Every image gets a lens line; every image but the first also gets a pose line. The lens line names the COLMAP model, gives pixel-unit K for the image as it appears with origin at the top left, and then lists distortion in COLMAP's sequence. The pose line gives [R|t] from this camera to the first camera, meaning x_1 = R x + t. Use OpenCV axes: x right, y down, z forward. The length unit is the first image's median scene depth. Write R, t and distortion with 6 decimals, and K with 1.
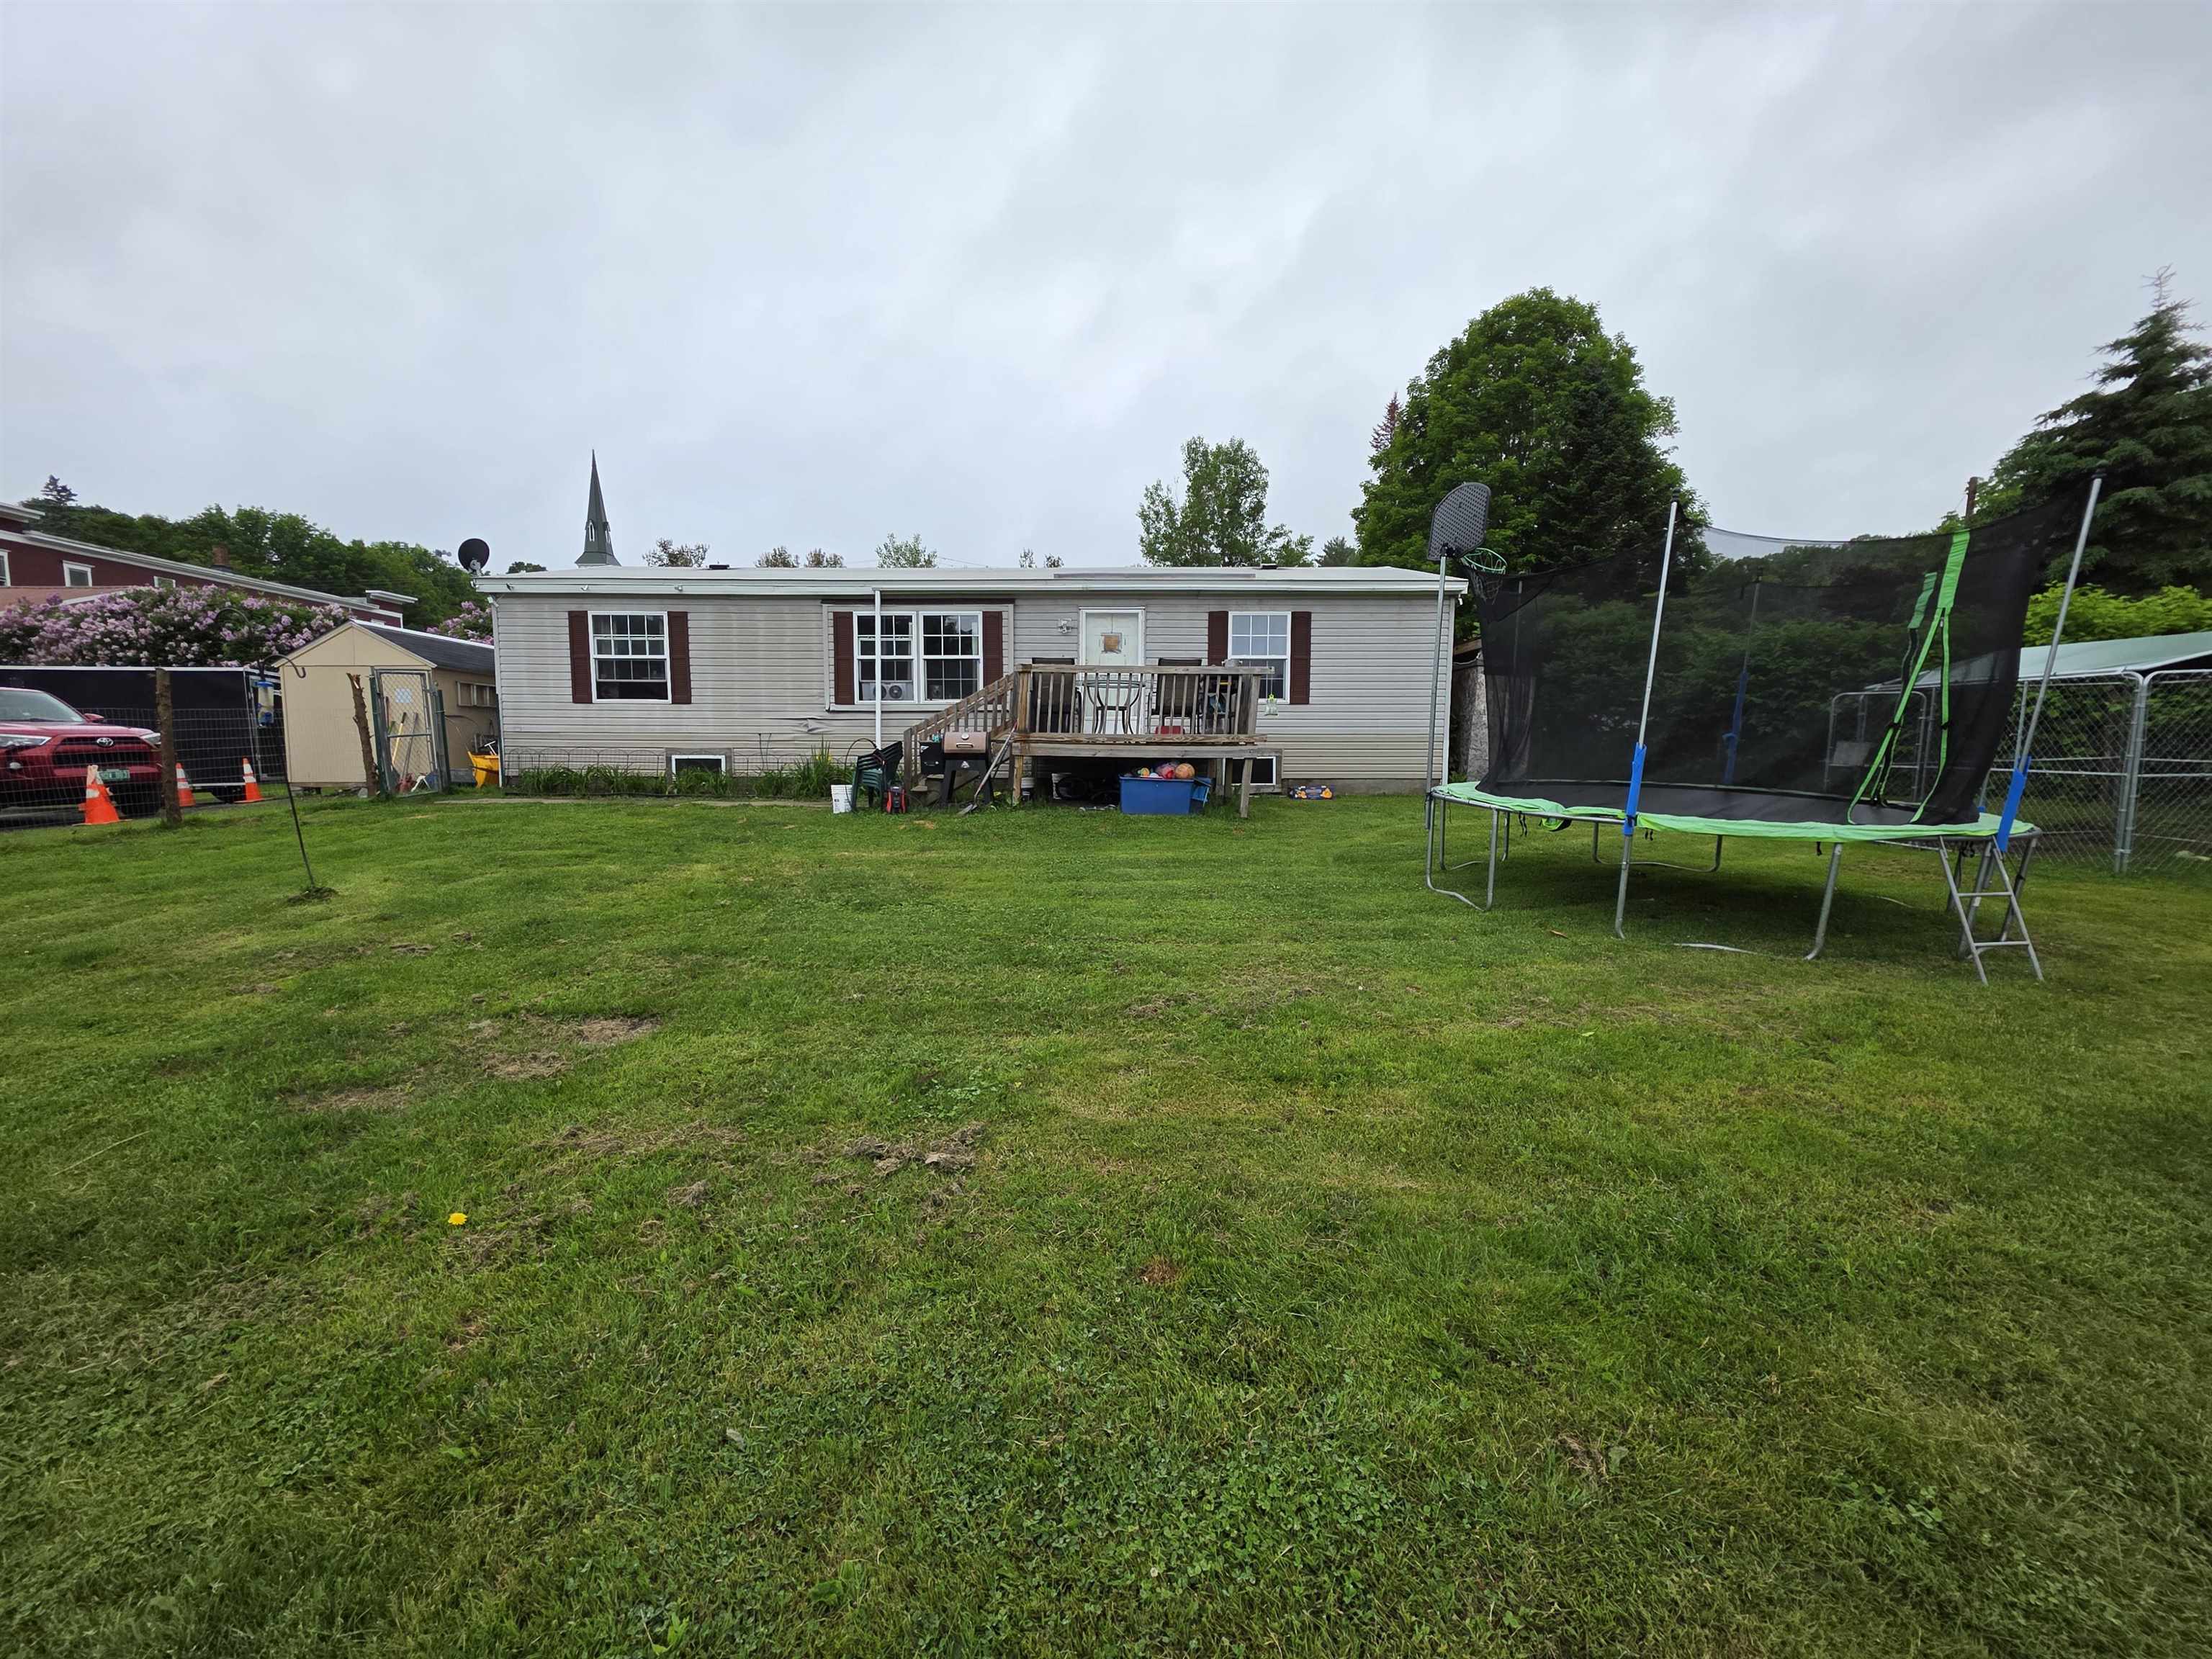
lens RADIAL K [[879.2, 0, 1096.5], [0, 879.2, 834.3], [0, 0, 1]] dist [0.003041, -0.000987]
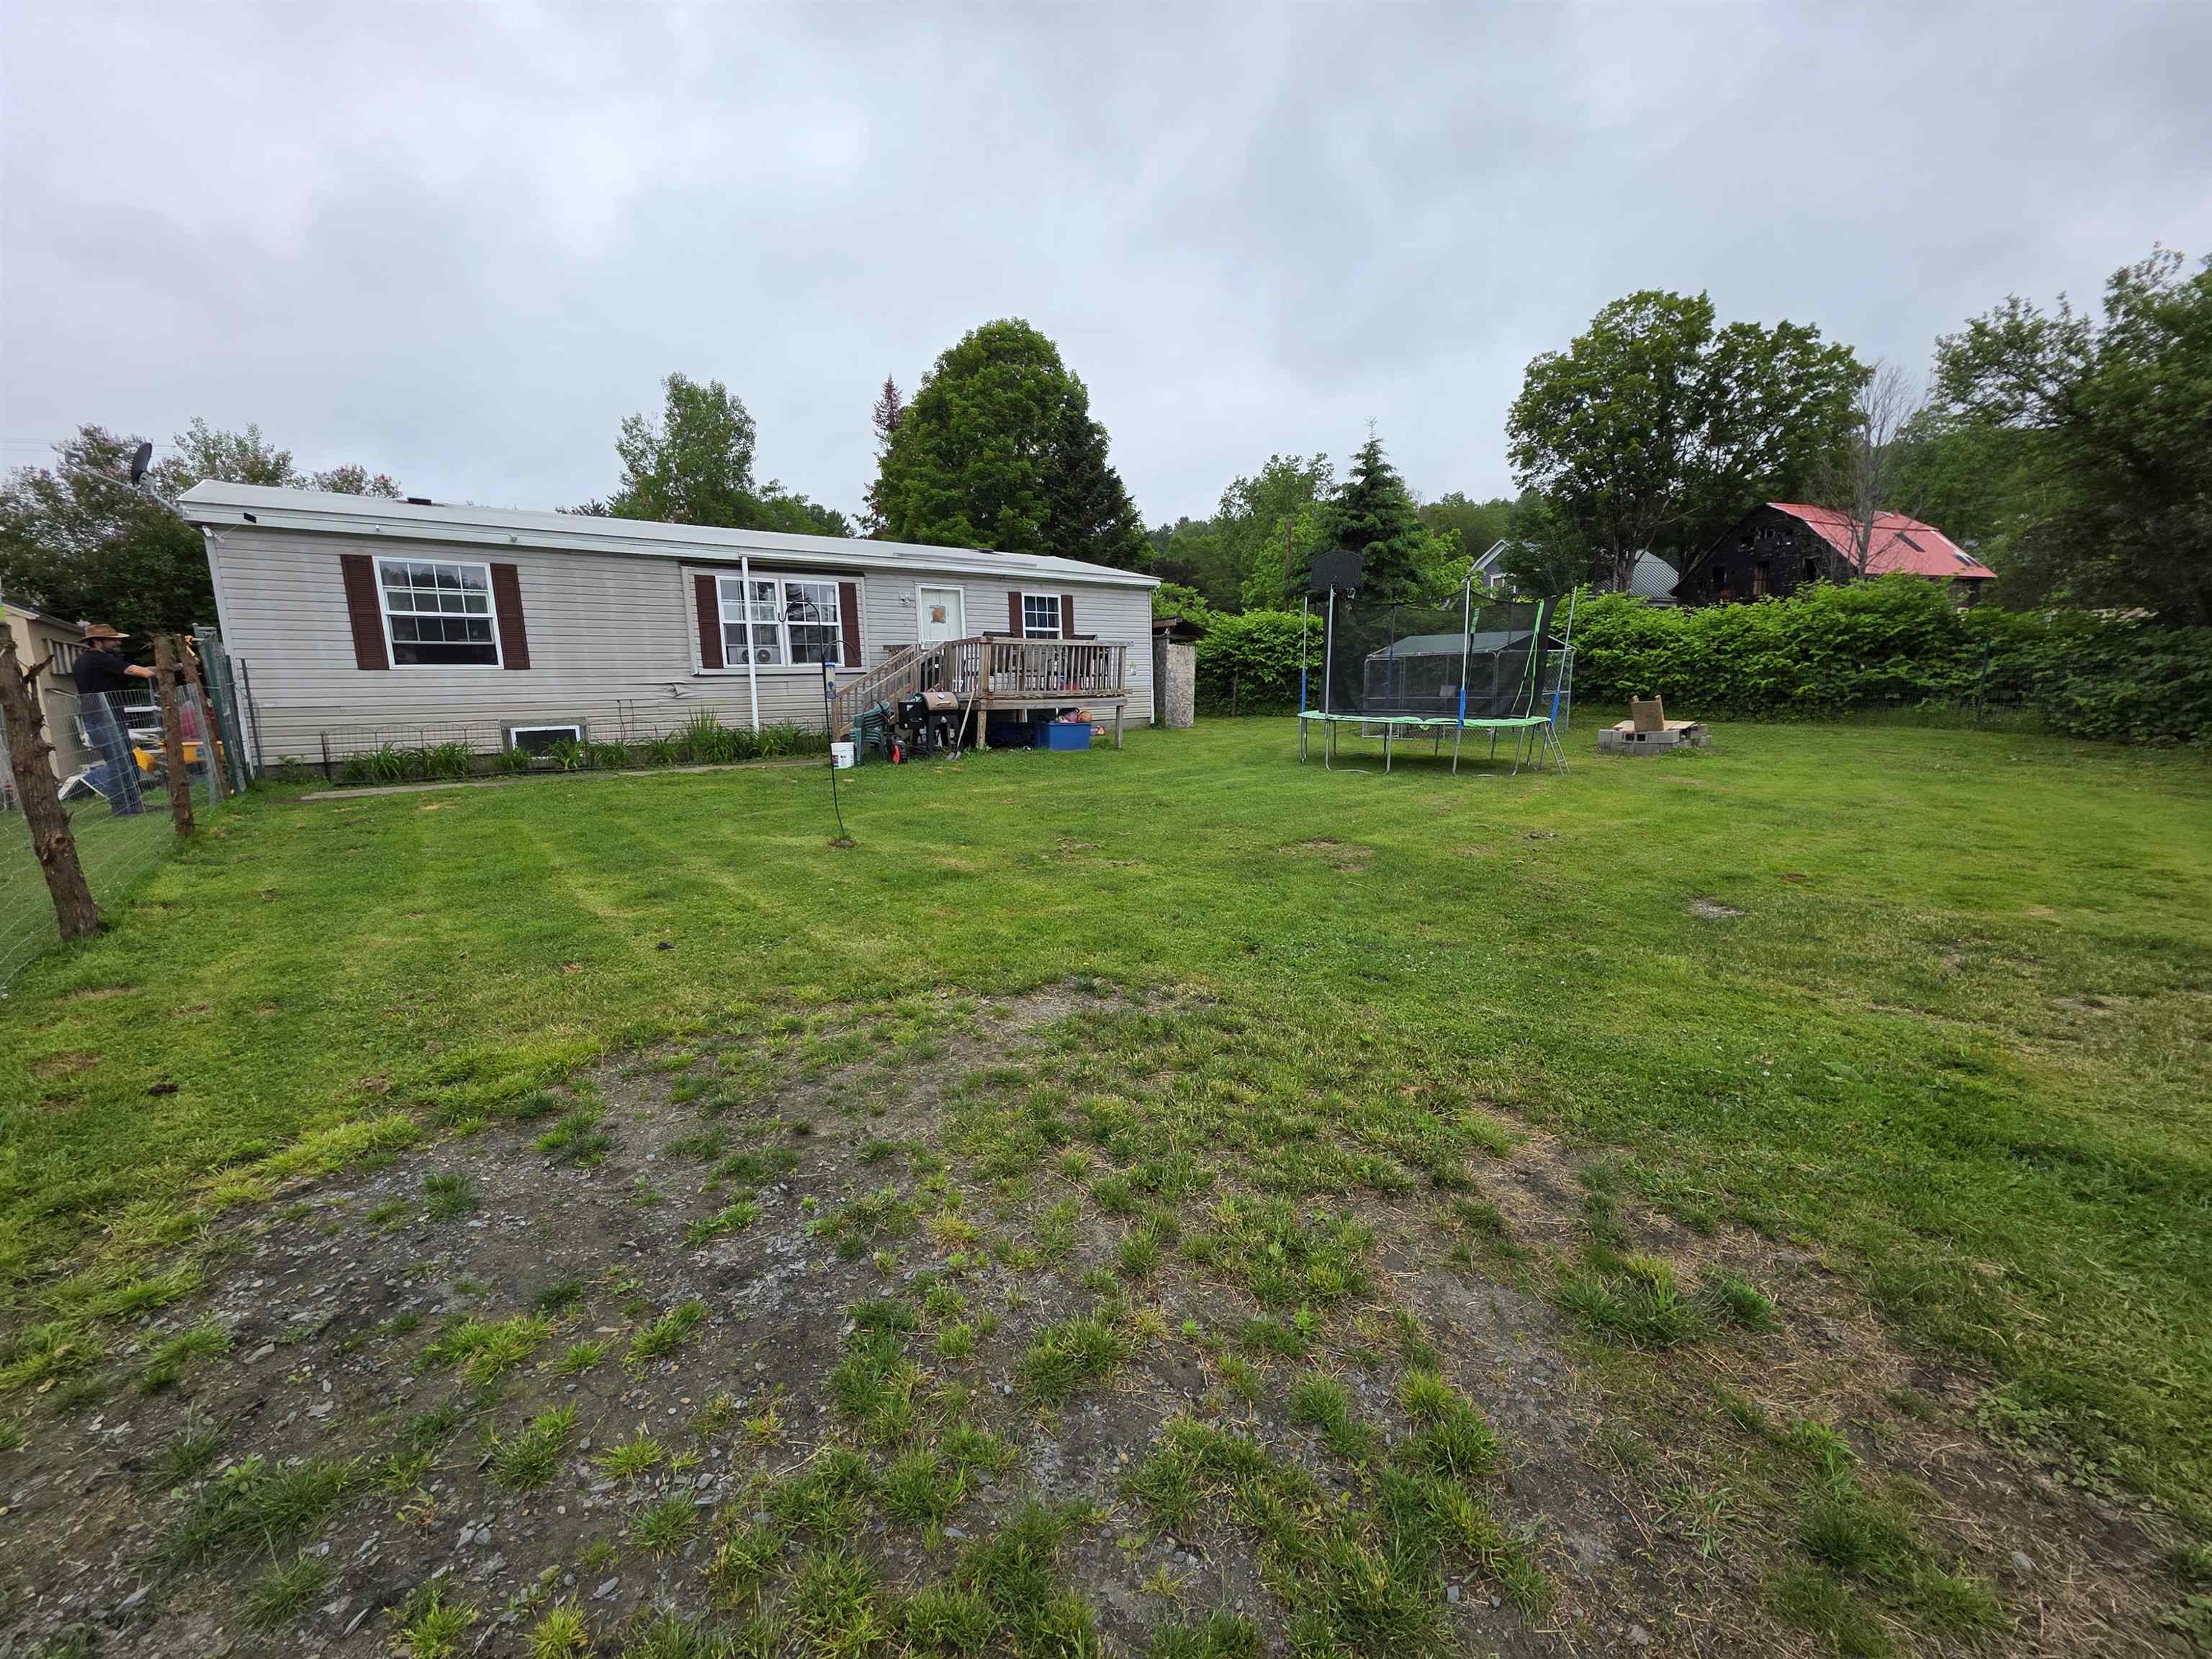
lens RADIAL K [[879.2, 0, 1099.3], [0, 879.2, 831.5], [0, 0, 1]] dist [0.003041, -0.000987]
pose [[0.769040, -0.124839, 0.626891, -0.596610], [0.092566, 0.992155, 0.084022, -0.006004], [-0.632463, -0.006588, 0.774563, -0.061648]]
